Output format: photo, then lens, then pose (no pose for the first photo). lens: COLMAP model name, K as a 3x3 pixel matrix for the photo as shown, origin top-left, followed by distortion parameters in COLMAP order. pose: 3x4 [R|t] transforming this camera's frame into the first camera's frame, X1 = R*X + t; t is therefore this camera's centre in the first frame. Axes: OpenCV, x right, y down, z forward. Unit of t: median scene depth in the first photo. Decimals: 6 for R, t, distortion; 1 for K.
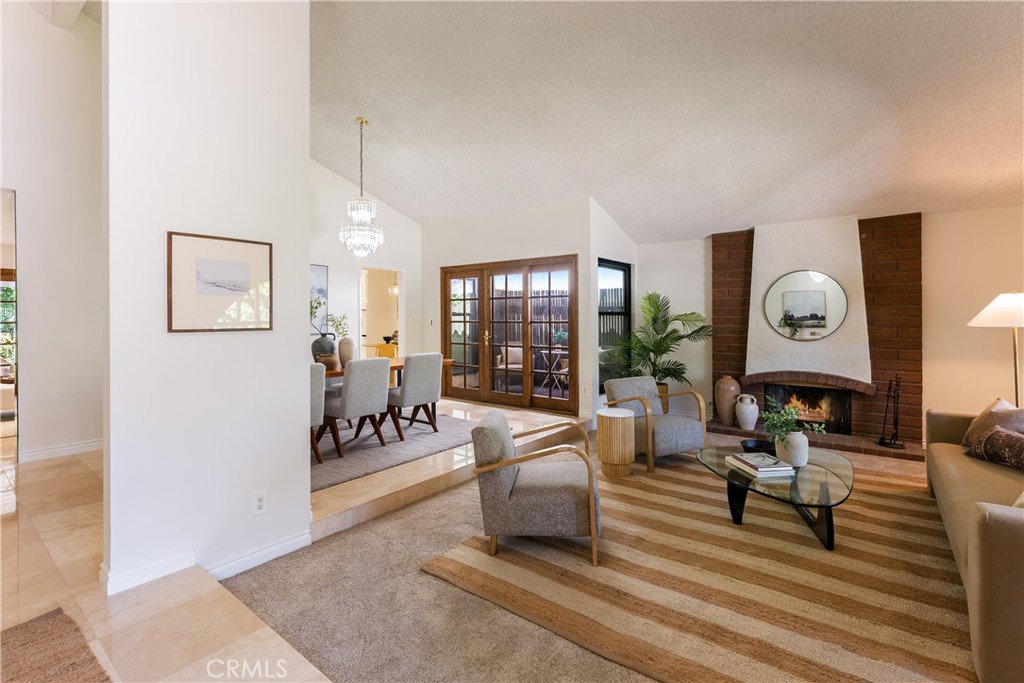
lens RADIAL K [[468.7, 0, 511.7], [0, 468.7, 318.2], [0, 0, 1]] dist [-0.000333, -0.000317]
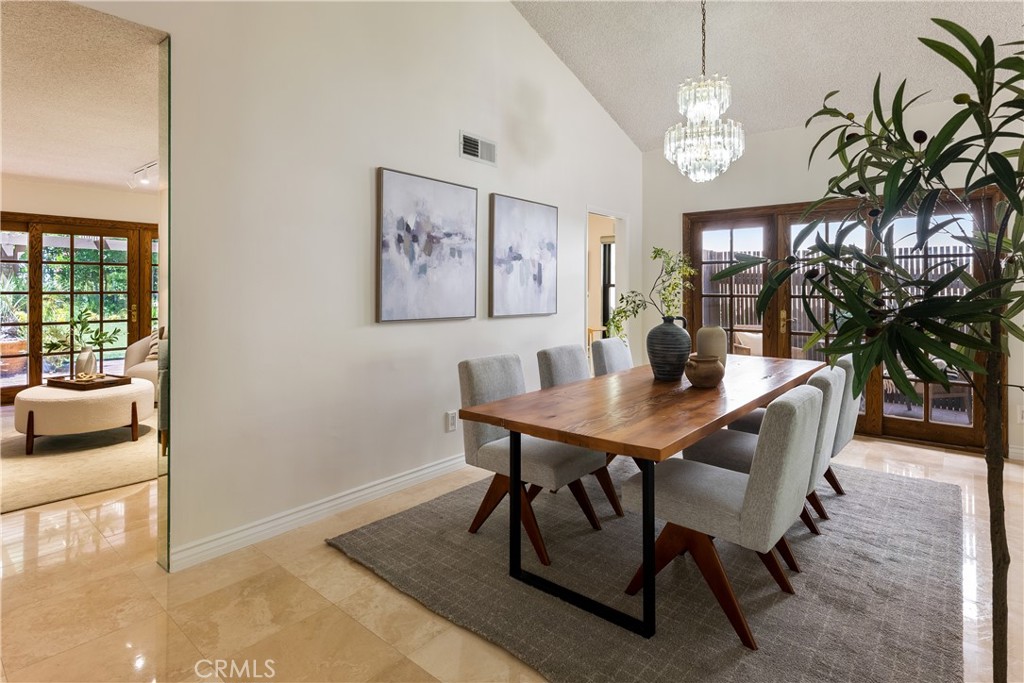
lens RADIAL K [[530.0, 0, 513.3], [0, 530.0, 288.2], [0, 0, 1]] dist [0.001437, 0.000231]
pose [[0.999070, 0.004852, -0.042837, -0.546893], [-0.005020, 0.999980, -0.003811, 0.001631], [0.042818, 0.004022, 0.999075, 0.364115]]
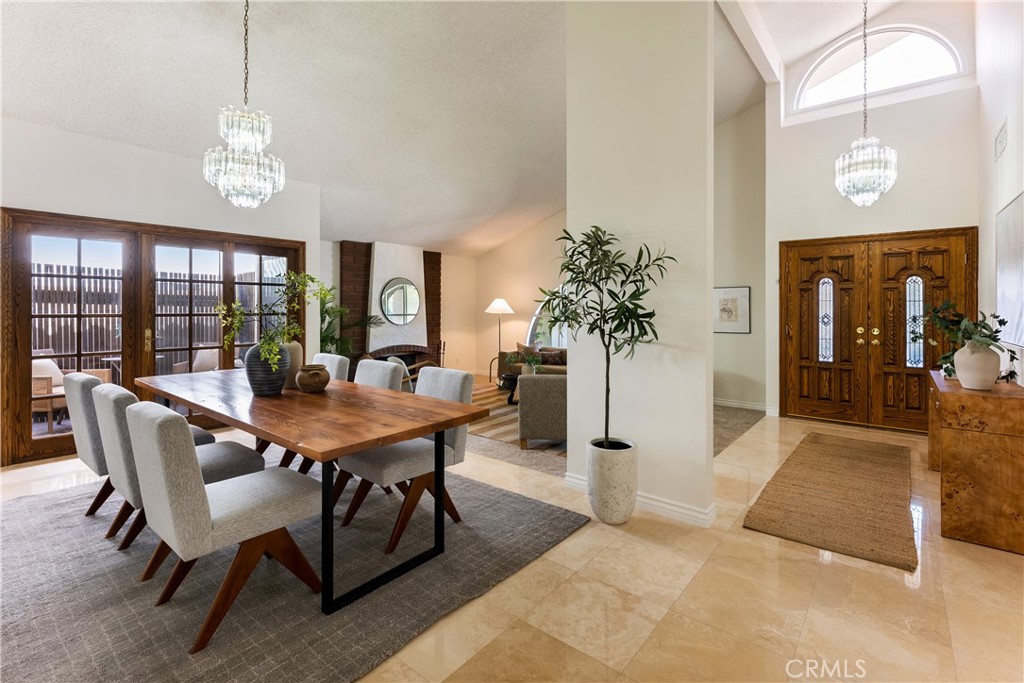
lens RADIAL K [[466.6, 0, 511.5], [0, 466.6, 309.4], [0, 0, 1]] dist [-0.001106, -0.000080]
pose [[0.018254, 0.000751, 0.999833, -0.960921], [0.001356, 0.999999, -0.000776, 0.001347], [-0.999832, 0.001370, 0.018253, 0.681459]]
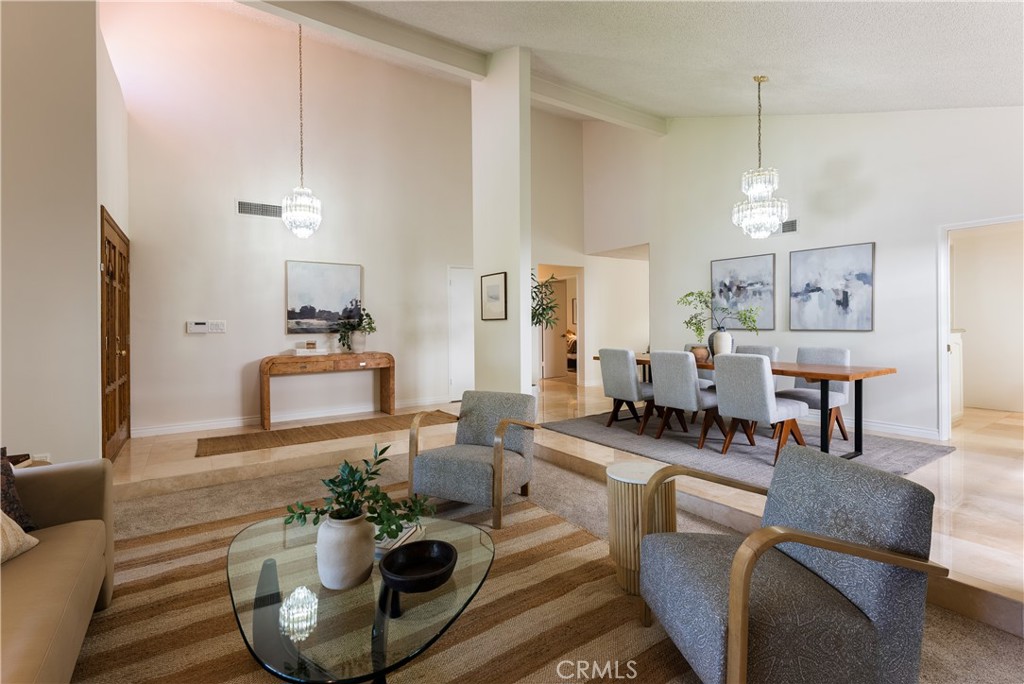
lens RADIAL K [[469.2, 0, 512.2], [0, 469.2, 325.2], [0, 0, 1]] dist [0.000857, 0.000060]
pose [[-0.300095, 0.005417, -0.953894, 0.669116], [0.006357, 0.999973, 0.003679, 0.022197], [0.953888, -0.004960, -0.300121, 0.868968]]
